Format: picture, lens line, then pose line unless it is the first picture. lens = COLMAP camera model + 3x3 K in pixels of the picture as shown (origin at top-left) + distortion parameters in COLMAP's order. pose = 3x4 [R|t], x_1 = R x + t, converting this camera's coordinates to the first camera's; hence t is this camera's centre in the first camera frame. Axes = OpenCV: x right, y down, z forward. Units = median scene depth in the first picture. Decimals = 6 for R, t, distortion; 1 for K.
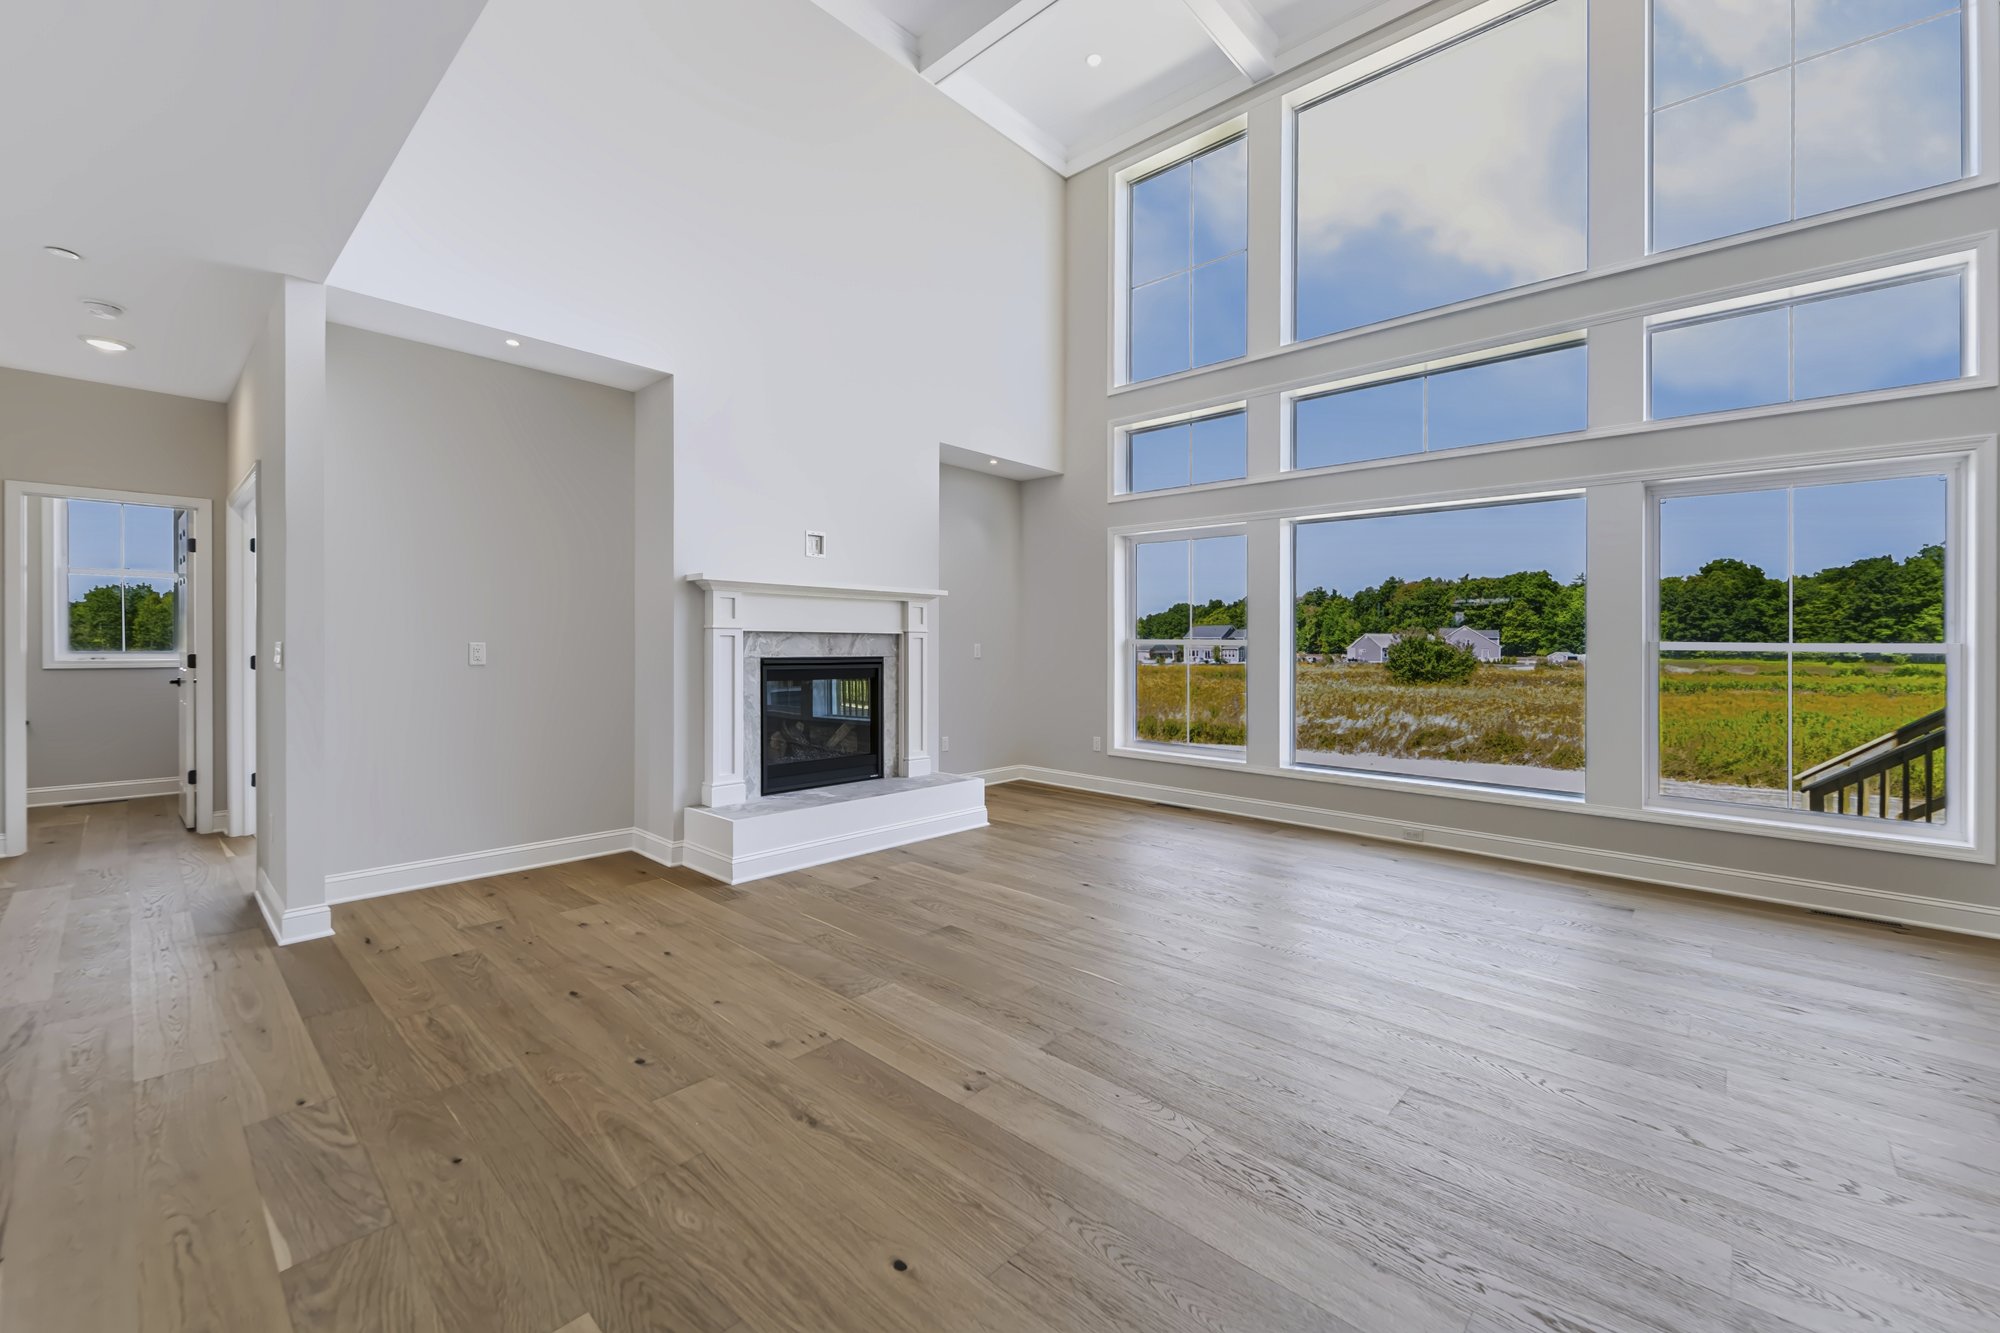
lens RADIAL K [[807.5, 0, 995.2], [0, 807.5, 640.0], [0, 0, 1]] dist [-0.004260, 0.000288]
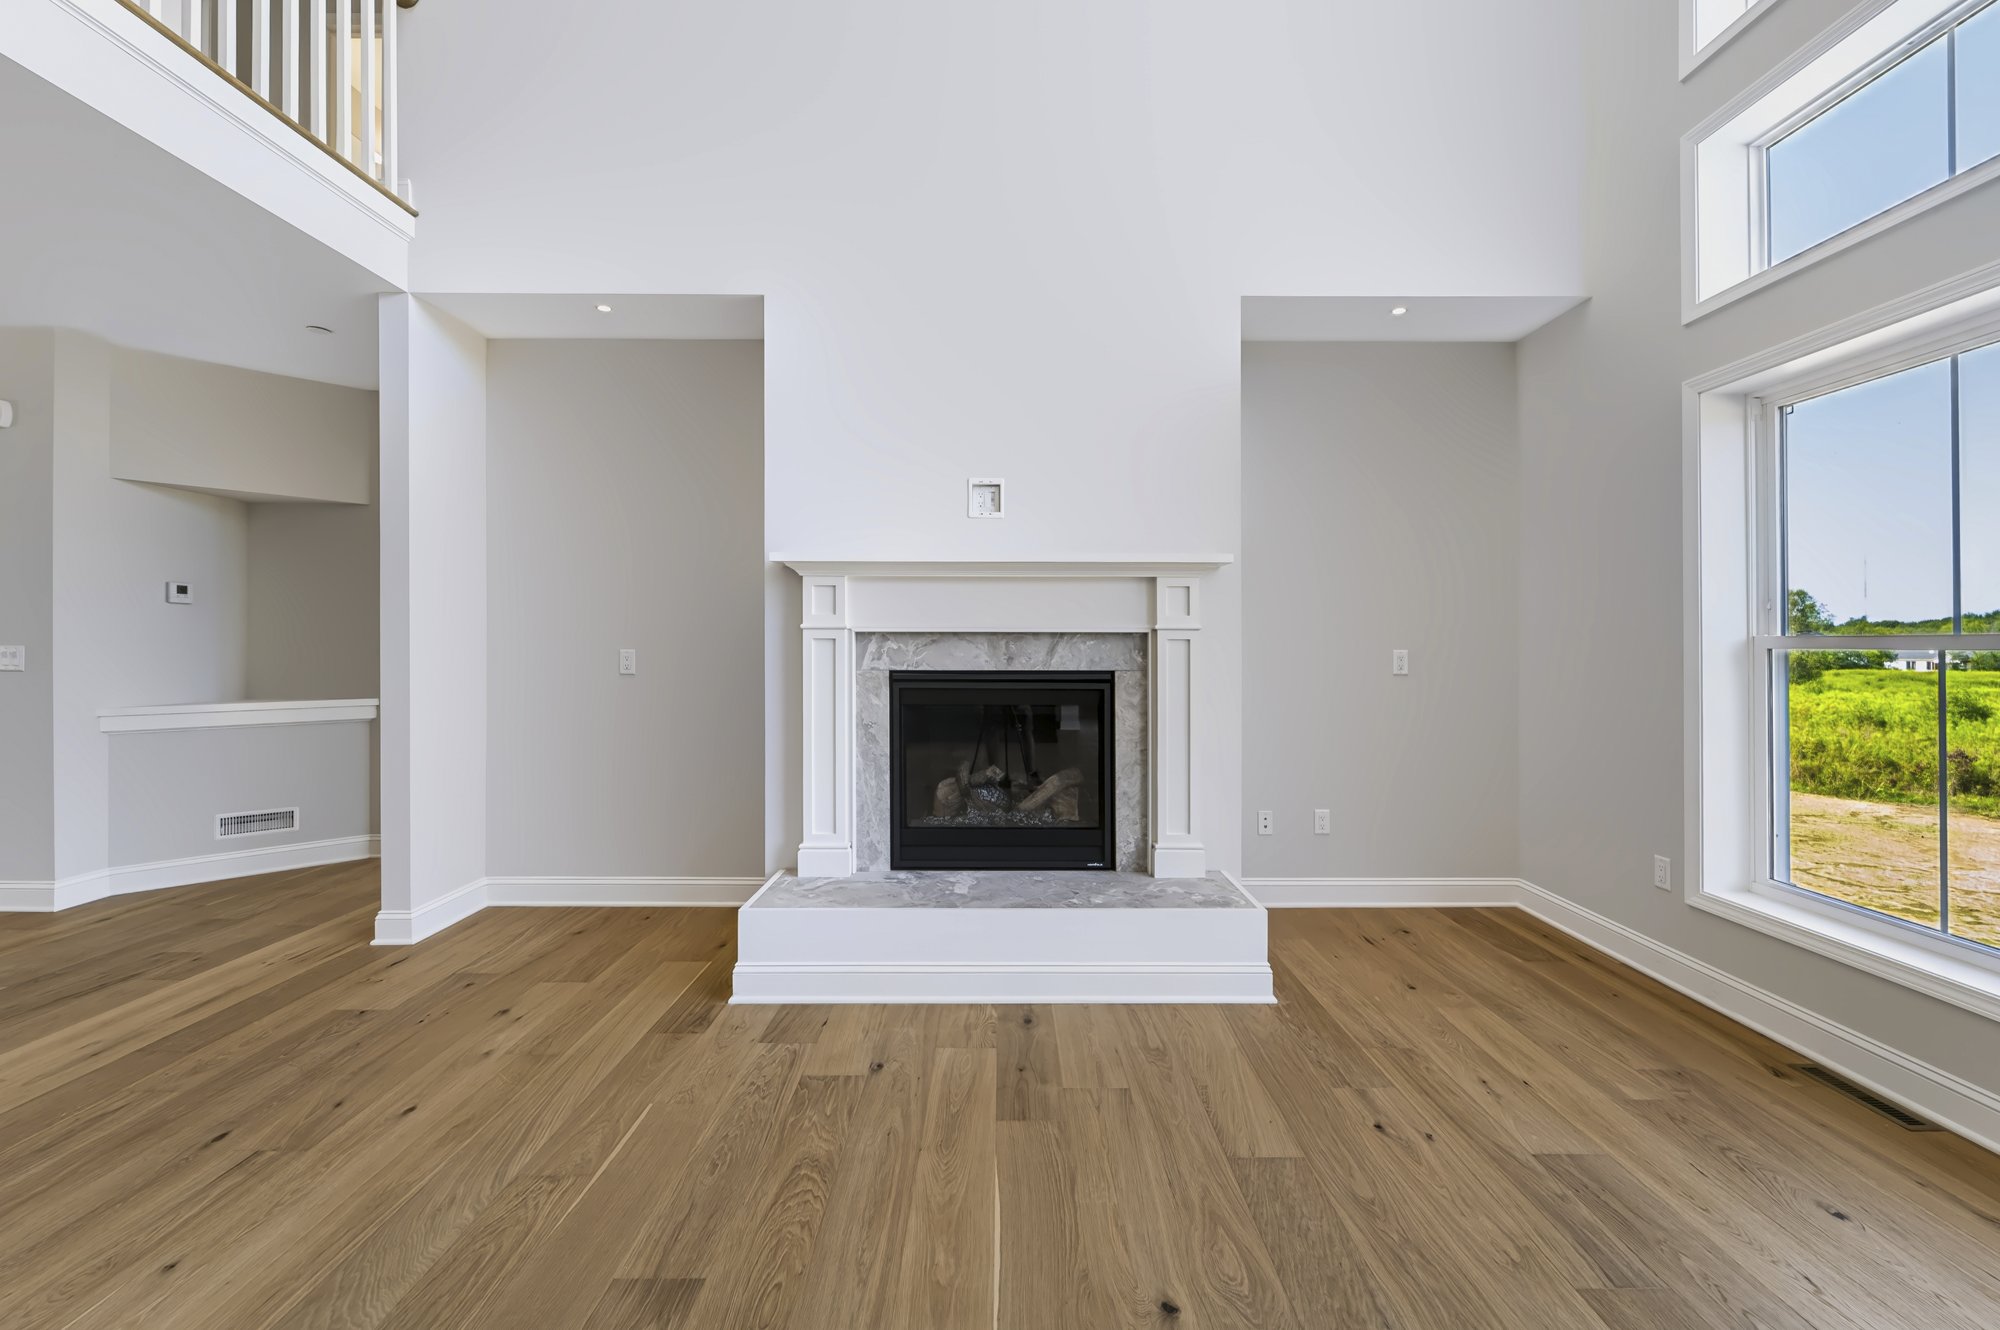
lens RADIAL K [[807.5, 0, 1010.8], [0, 807.5, 639.3], [0, 0, 1]] dist [-0.004260, 0.000288]
pose [[0.679569, -0.010290, -0.733540, 0.271209], [0.007082, 0.999947, -0.007466, 0.001074], [0.733578, -0.000121, 0.679606, 0.565261]]
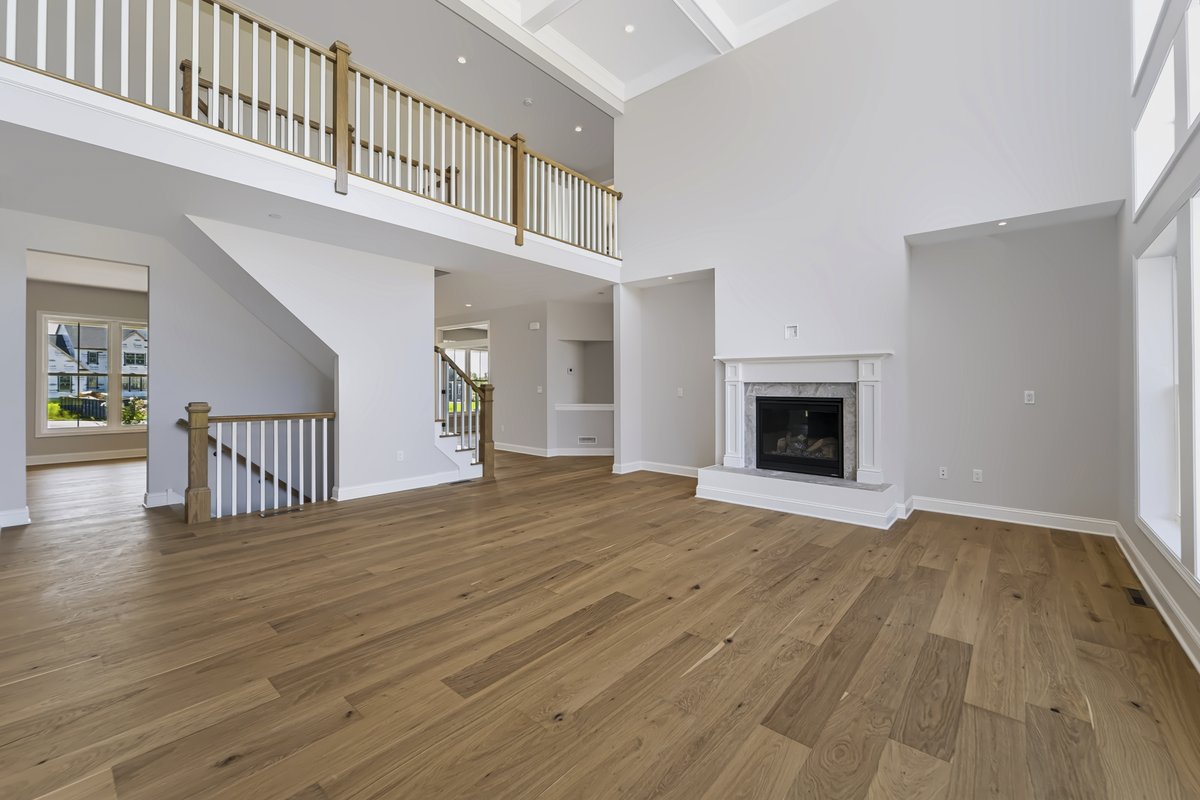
lens RADIAL K [[484.5, 0, 603.3], [0, 484.5, 388.2], [0, 0, 1]] dist [-0.004260, 0.000288]
pose [[0.036412, -0.001197, -0.999336, 0.796683], [0.002141, 0.999997, -0.001120, 0.002875], [0.999335, -0.002099, 0.036414, 0.555107]]
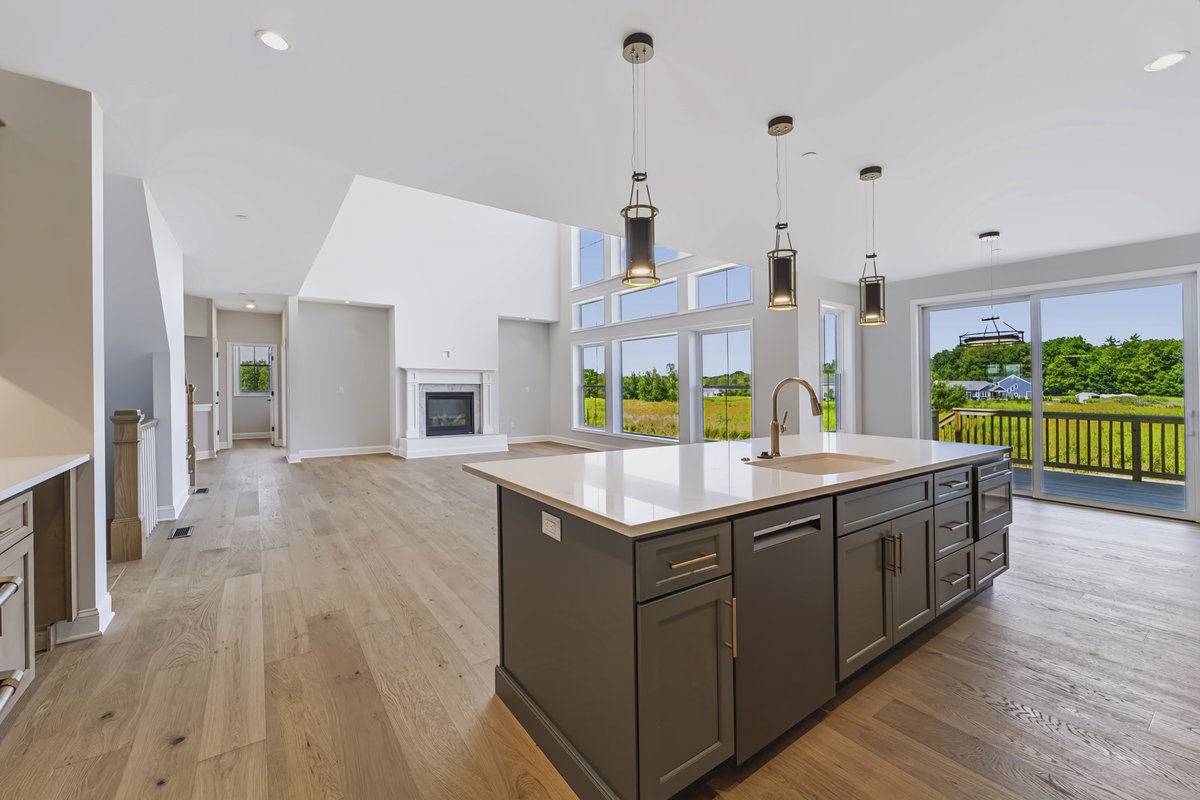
lens RADIAL K [[484.5, 0, 597.4], [0, 484.5, 392.7], [0, 0, 1]] dist [-0.004260, 0.000288]
pose [[0.978628, -0.001935, -0.205629, 0.697131], [0.004576, 0.999913, 0.012367, 0.004116], [0.205587, -0.013043, 0.978552, -0.651697]]
